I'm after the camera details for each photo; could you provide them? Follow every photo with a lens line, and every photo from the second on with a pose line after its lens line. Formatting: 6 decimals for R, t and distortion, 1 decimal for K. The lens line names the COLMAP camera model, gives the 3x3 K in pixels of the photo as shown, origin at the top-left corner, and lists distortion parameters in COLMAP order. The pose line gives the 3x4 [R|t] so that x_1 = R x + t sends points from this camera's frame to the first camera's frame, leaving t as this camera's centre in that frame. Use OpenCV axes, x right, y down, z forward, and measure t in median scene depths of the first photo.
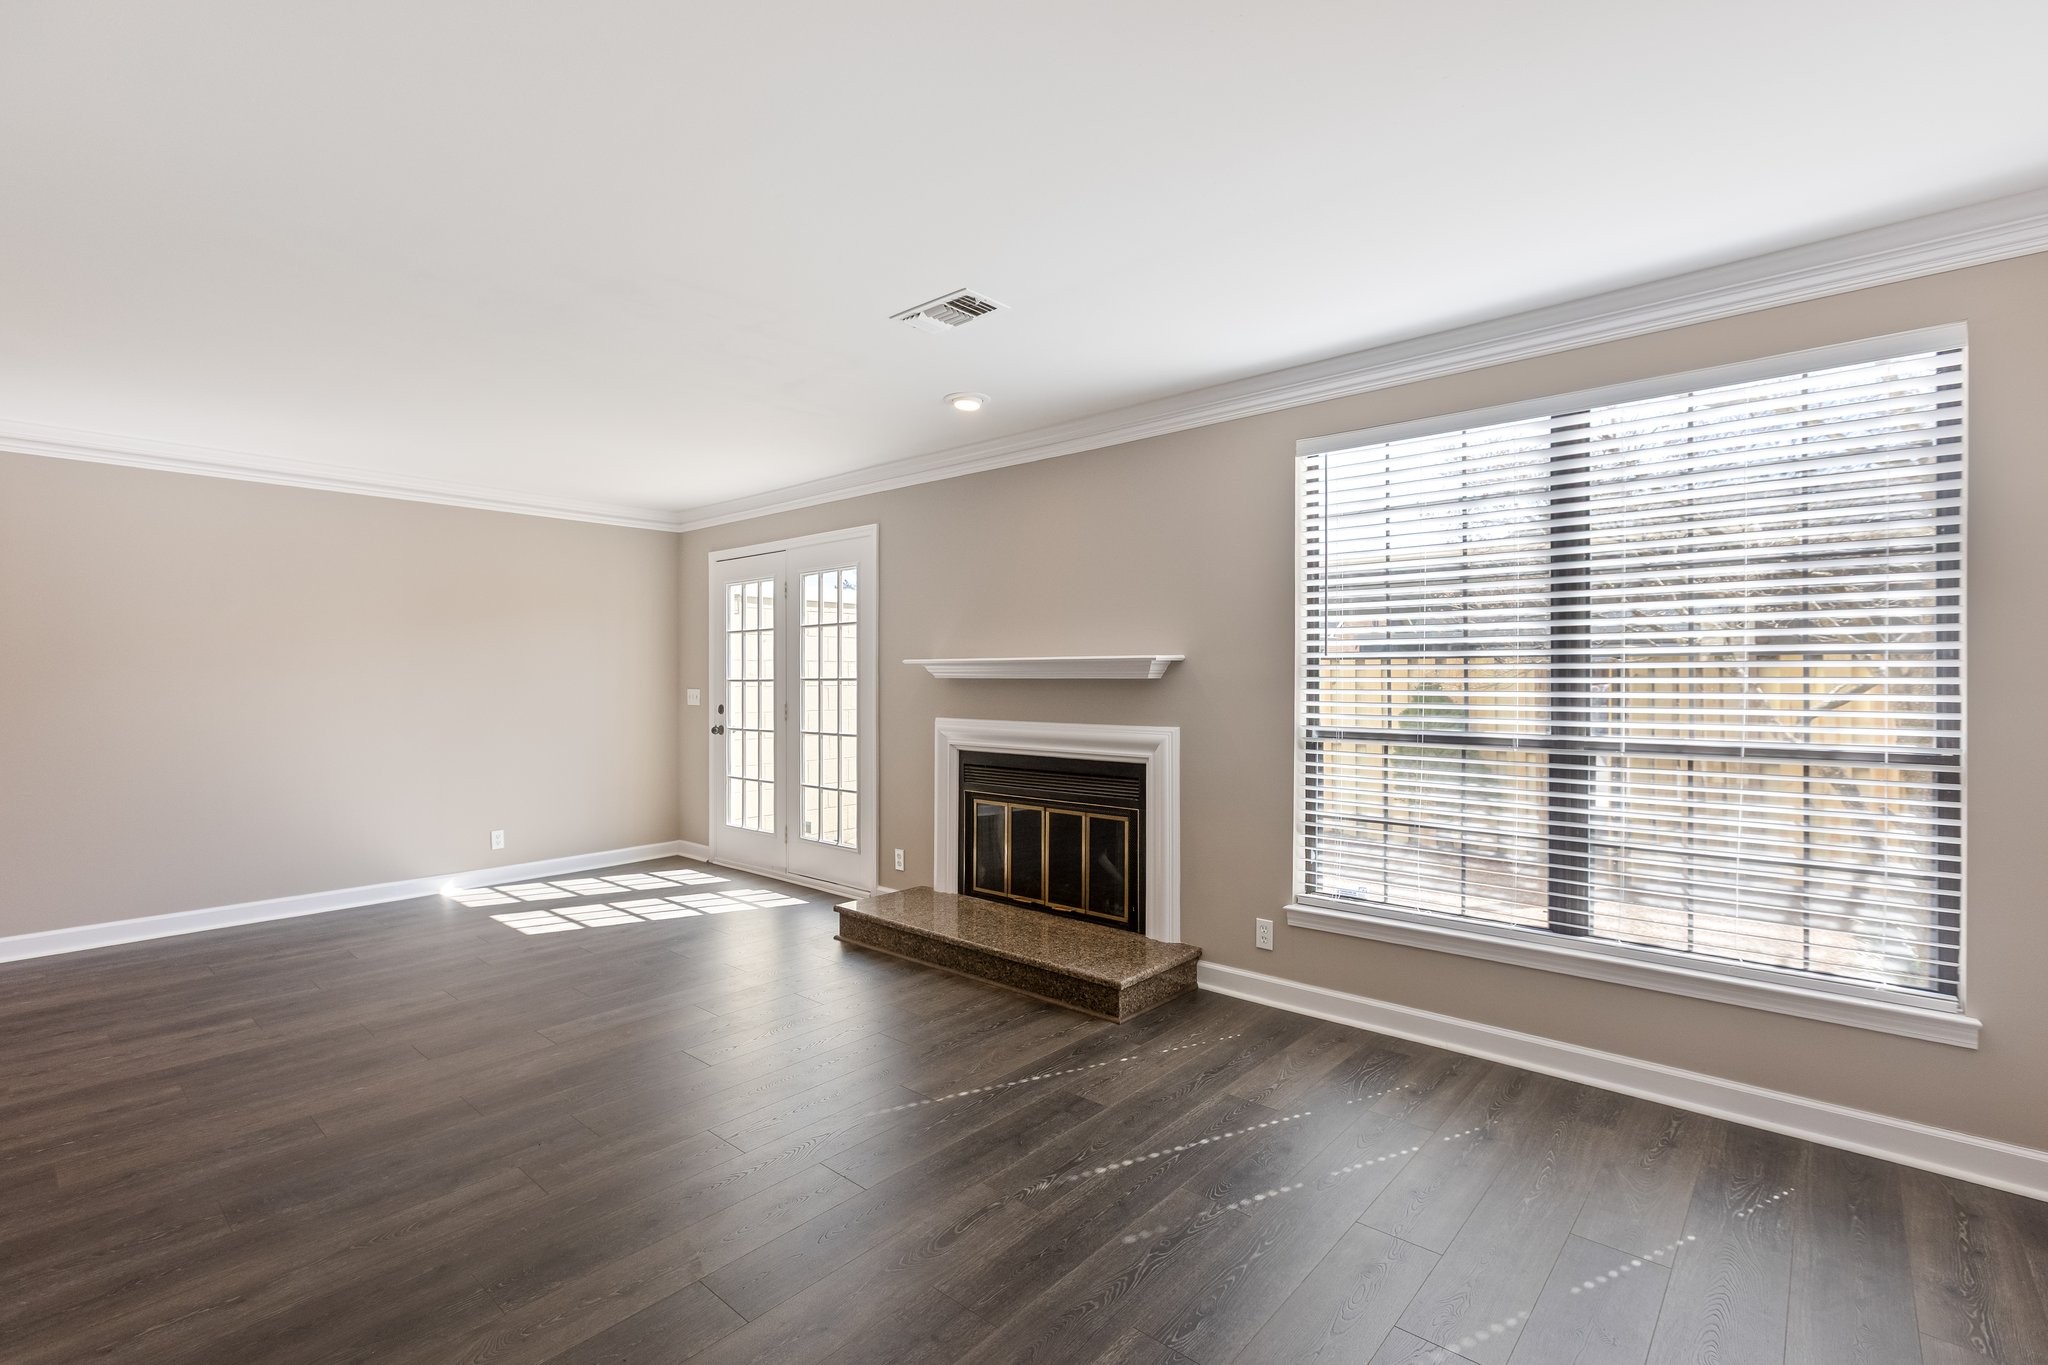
lens RADIAL K [[916.7, 0, 1015.1], [0, 916.7, 674.9], [0, 0, 1]] dist [-0.000933, 0.001893]
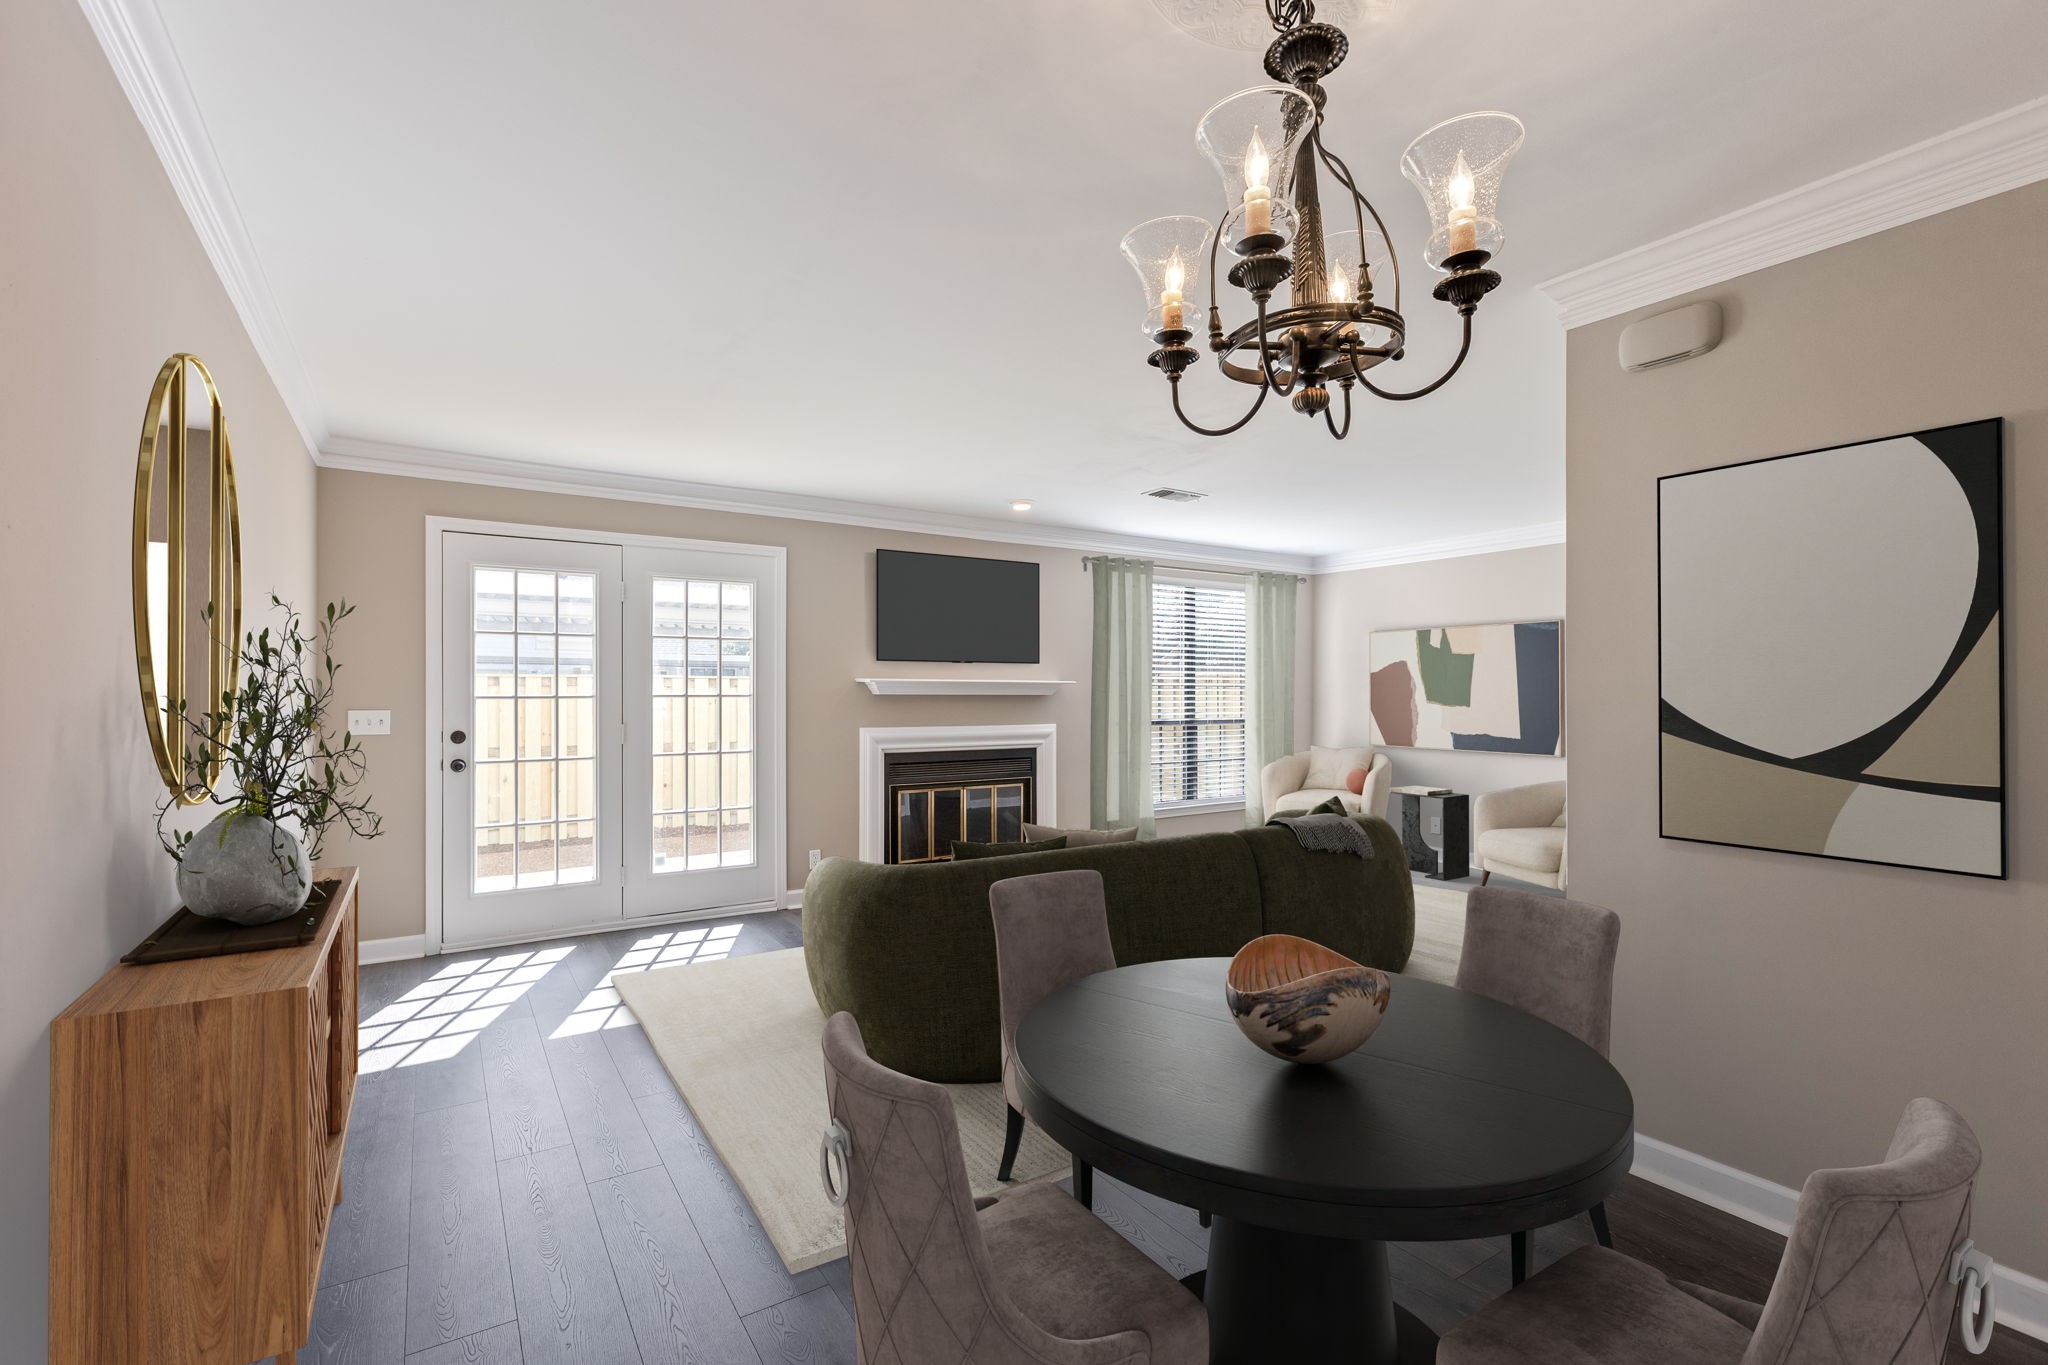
lens RADIAL K [[916.7, 0, 1032.1], [0, 916.7, 691.6], [0, 0, 1]] dist [-0.000933, 0.001893]
pose [[0.255227, -0.000013, 0.966881, -1.431348], [-0.008646, 0.999960, 0.002296, -0.005646], [-0.966842, -0.008945, 0.255217, 0.601863]]
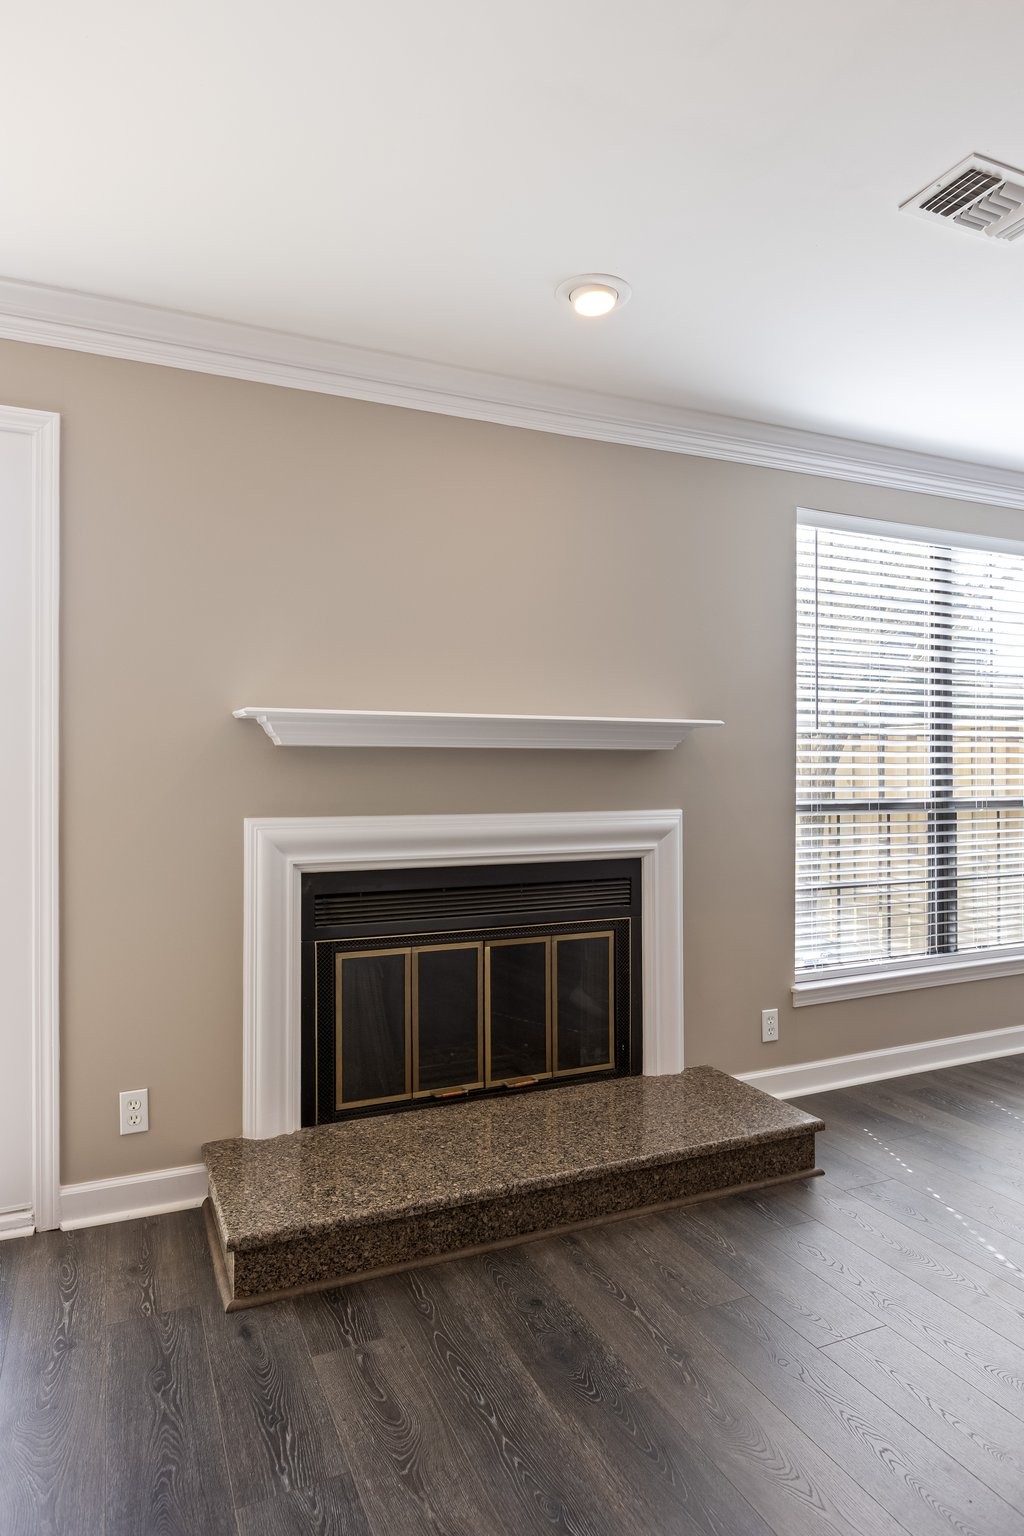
lens RADIAL K [[919.7, 0, 511.8], [0, 919.7, 764.3], [0, 0, 1]] dist [-0.004374, -0.000151]
pose [[0.412204, 0.005740, 0.911073, -0.631919], [-0.003979, 0.999982, -0.004500, 0.020704], [-0.911083, -0.001770, 0.412220, 0.781484]]
